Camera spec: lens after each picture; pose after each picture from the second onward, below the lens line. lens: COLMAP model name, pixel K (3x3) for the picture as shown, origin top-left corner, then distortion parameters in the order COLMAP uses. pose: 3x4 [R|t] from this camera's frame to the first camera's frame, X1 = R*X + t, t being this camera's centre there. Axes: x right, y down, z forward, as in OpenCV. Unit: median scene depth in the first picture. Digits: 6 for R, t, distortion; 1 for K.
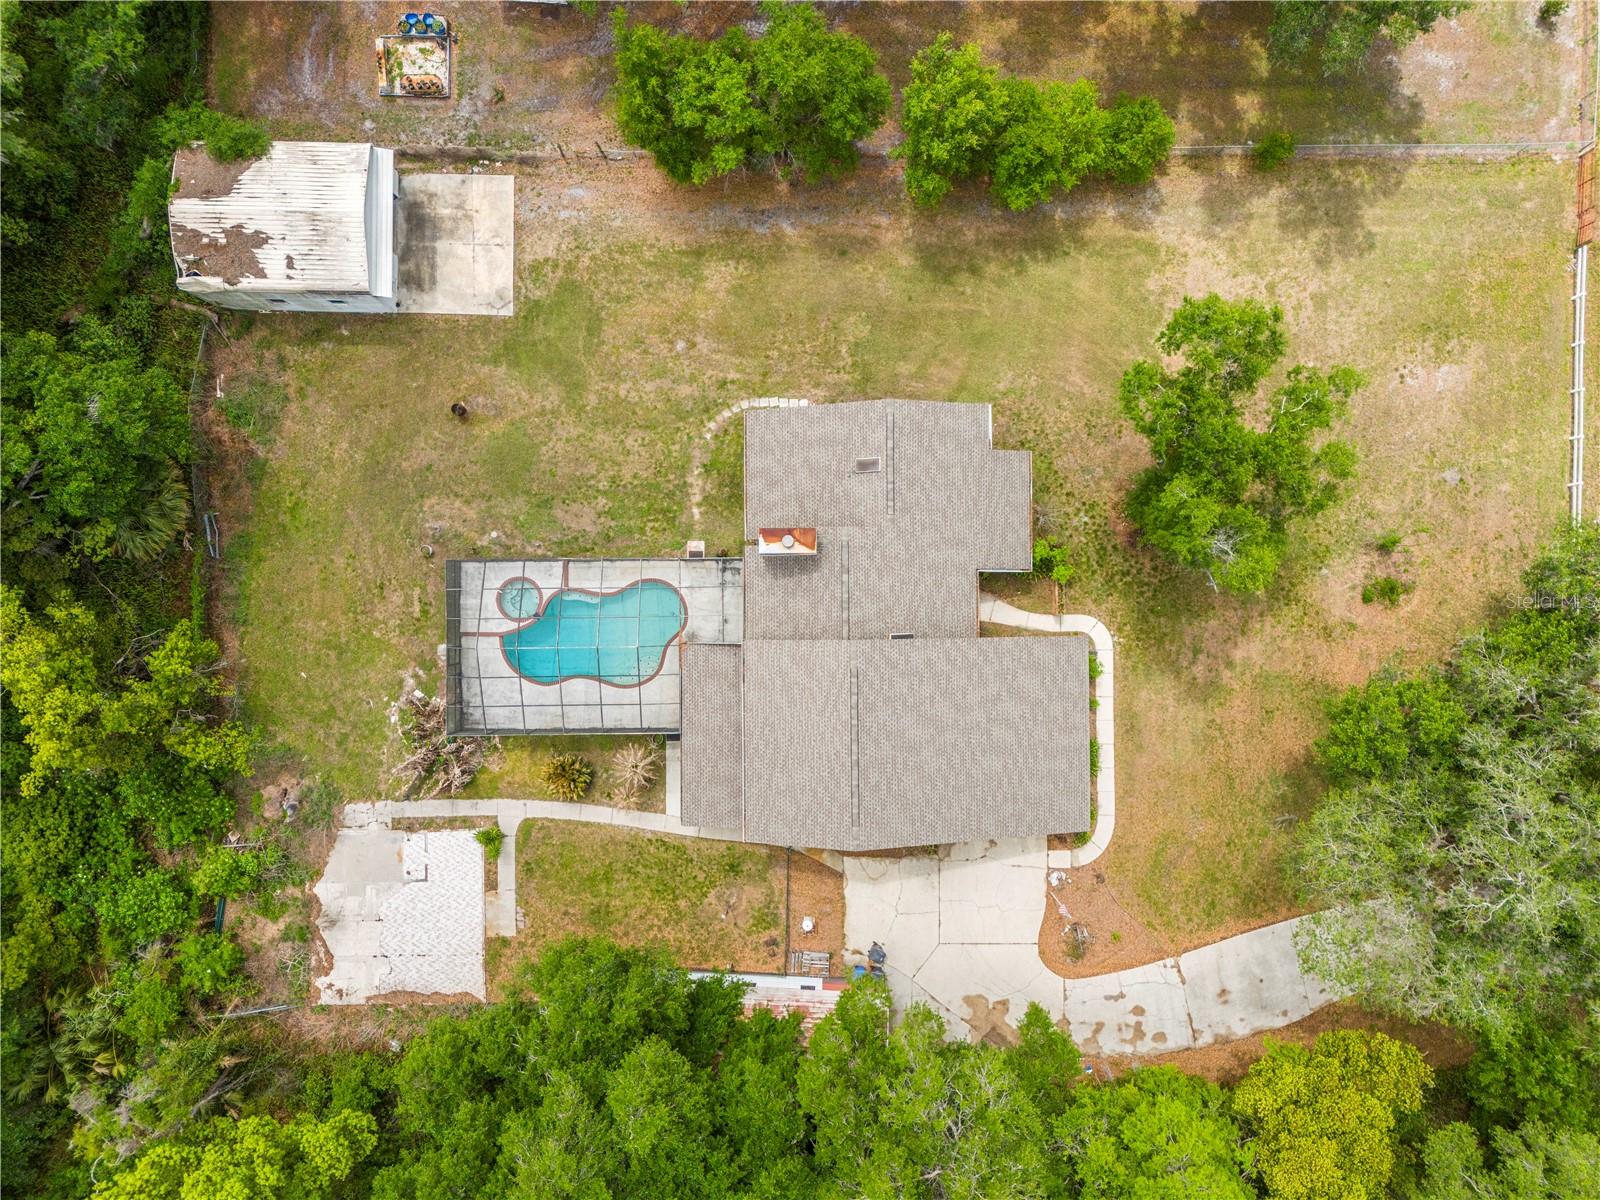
lens RADIAL K [[1176.1, 0, 804.9], [0, 1176.1, 602.0], [0, 0, 1]] dist [0.072788, -0.061223]
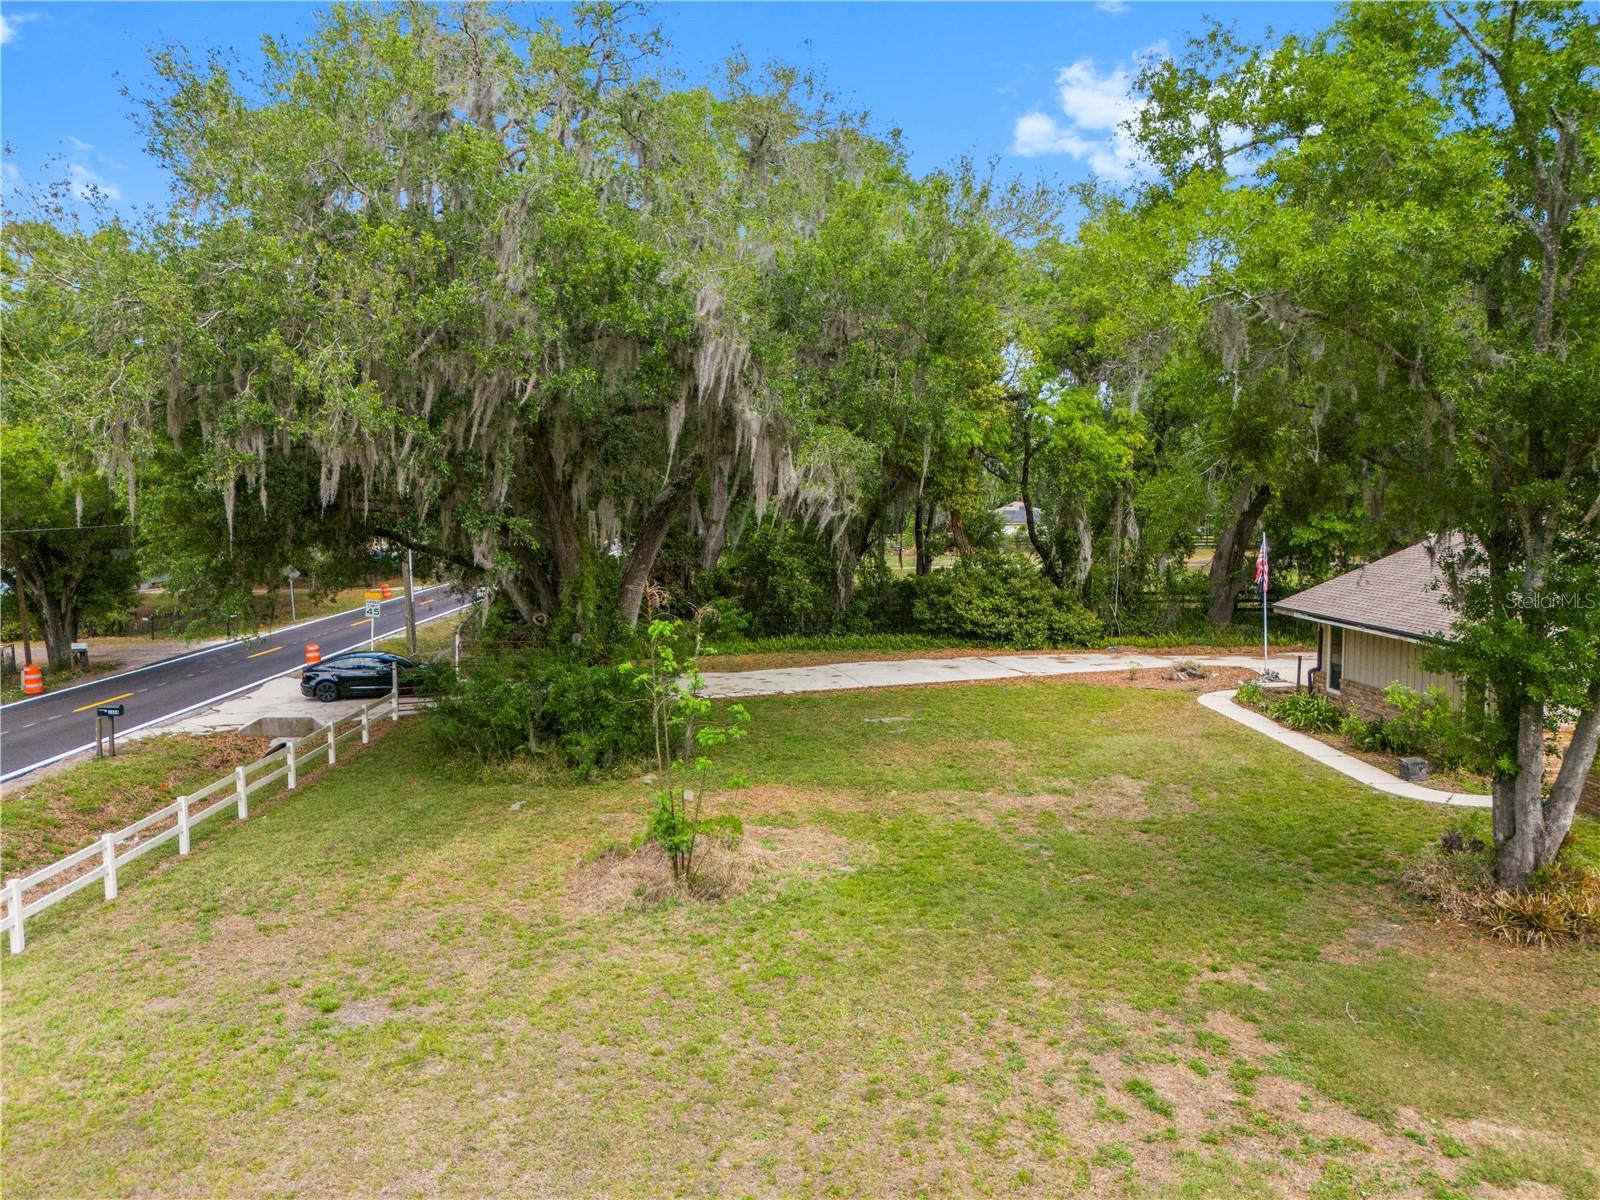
lens RADIAL K [[1176.1, 0, 804.9], [0, 1176.1, 600.9], [0, 0, 1]] dist [0.072788, -0.061223]
pose [[-0.999095, 0.027047, -0.032842, 0.458205], [-0.035106, -0.087997, 0.995502, -0.340510], [0.024035, 0.995753, 0.088867, 0.898443]]
